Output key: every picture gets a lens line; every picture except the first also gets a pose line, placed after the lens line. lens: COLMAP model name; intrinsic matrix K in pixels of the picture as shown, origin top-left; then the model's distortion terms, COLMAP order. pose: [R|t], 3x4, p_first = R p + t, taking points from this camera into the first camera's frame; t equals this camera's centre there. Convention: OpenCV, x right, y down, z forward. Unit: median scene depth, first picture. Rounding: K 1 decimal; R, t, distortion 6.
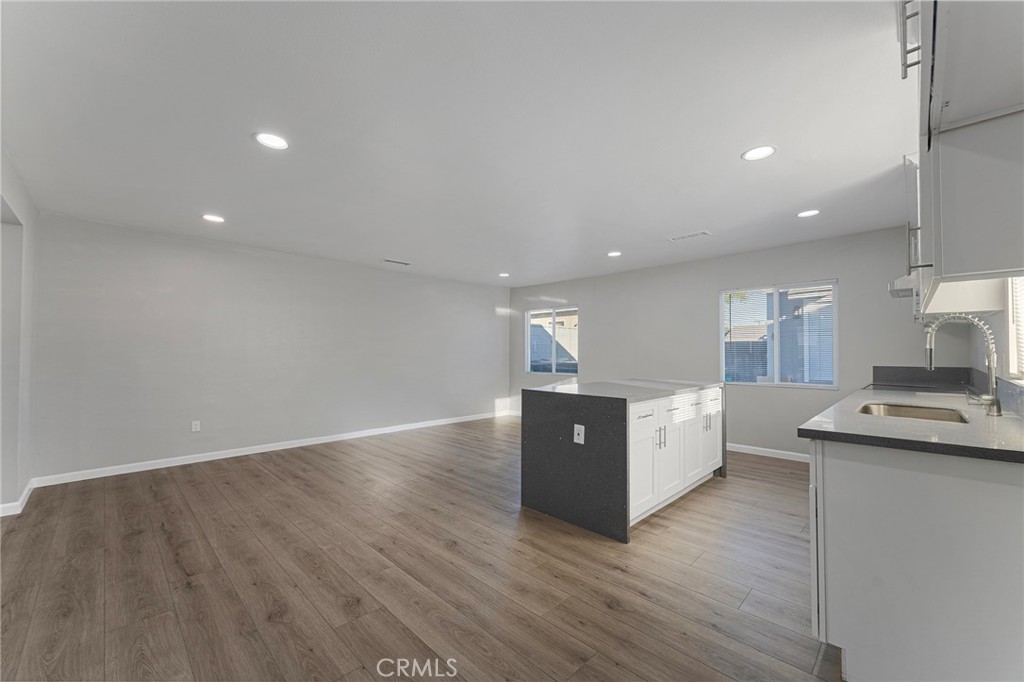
lens RADIAL K [[411.3, 0, 514.7], [0, 411.3, 344.8], [0, 0, 1]] dist [-0.001144, 0.000247]
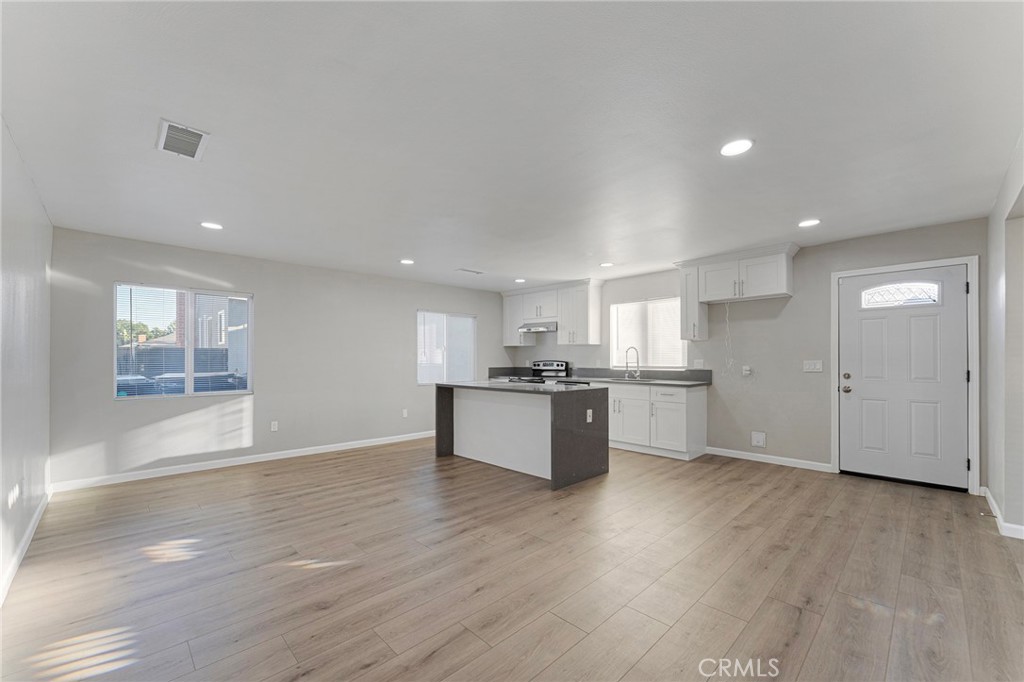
lens RADIAL K [[411.3, 0, 515.9], [0, 411.3, 351.5], [0, 0, 1]] dist [-0.001144, 0.000247]
pose [[0.005082, 0.018856, 0.999809, -1.044362], [-0.017402, 0.999672, -0.018765, 0.015301], [-0.999836, -0.017303, 0.005408, 0.996728]]
